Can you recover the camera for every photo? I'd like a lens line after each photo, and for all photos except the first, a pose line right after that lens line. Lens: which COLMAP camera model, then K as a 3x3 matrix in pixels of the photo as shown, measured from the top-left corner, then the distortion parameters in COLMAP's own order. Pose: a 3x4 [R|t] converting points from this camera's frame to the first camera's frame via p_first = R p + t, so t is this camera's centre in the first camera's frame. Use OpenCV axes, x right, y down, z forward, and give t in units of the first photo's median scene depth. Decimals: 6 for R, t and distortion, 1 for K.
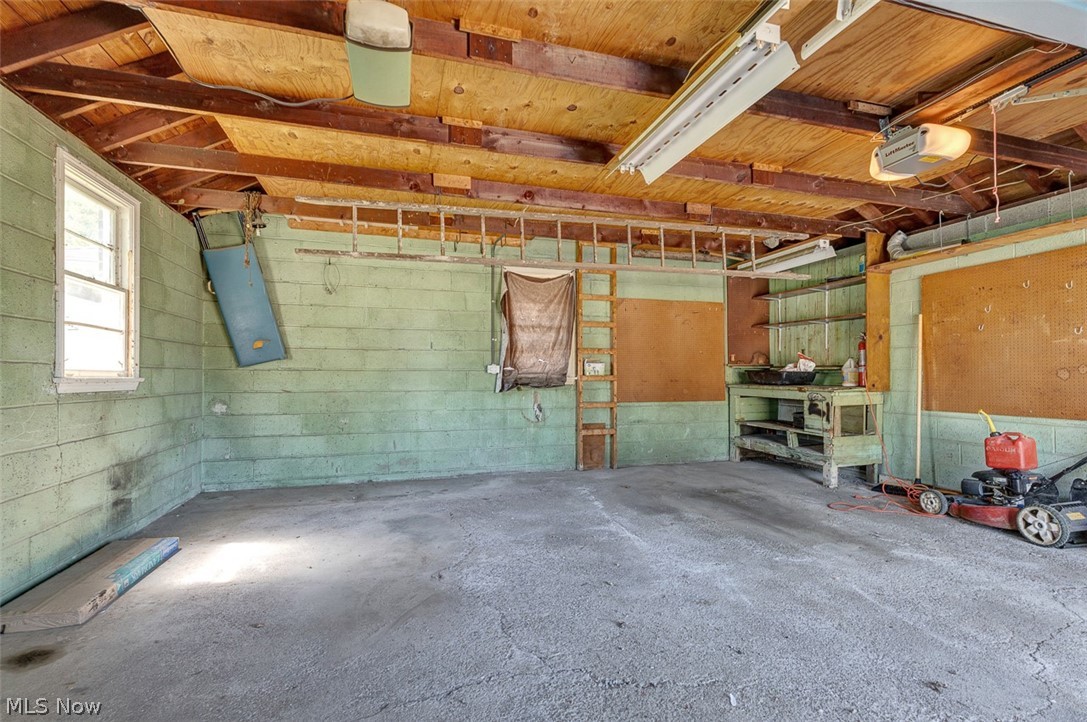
lens RADIAL K [[500.6, 0, 543.5], [0, 500.6, 370.4], [0, 0, 1]] dist [0.013221, -0.000905]
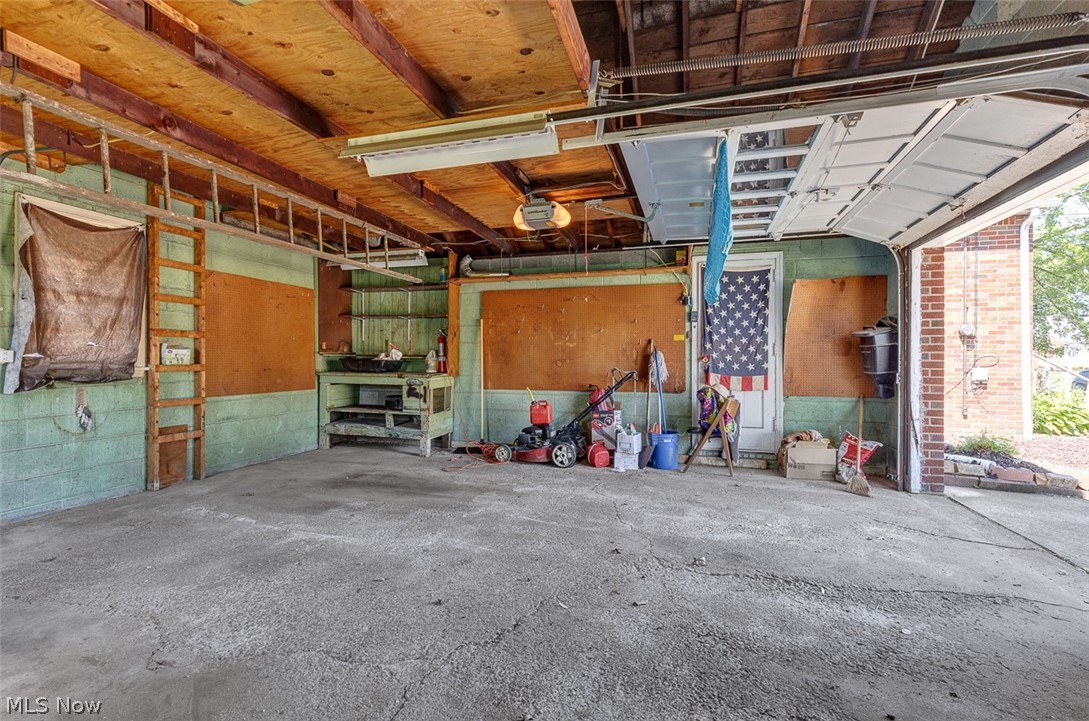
lens RADIAL K [[502.8, 0, 545.5], [0, 502.8, 357.3], [0, 0, 1]] dist [0.015187, -0.000697]
pose [[0.548917, 0.005735, 0.835857, -0.281955], [-0.011881, 0.999929, 0.000941, -0.010433], [-0.835792, -0.010447, 0.548946, 0.099048]]
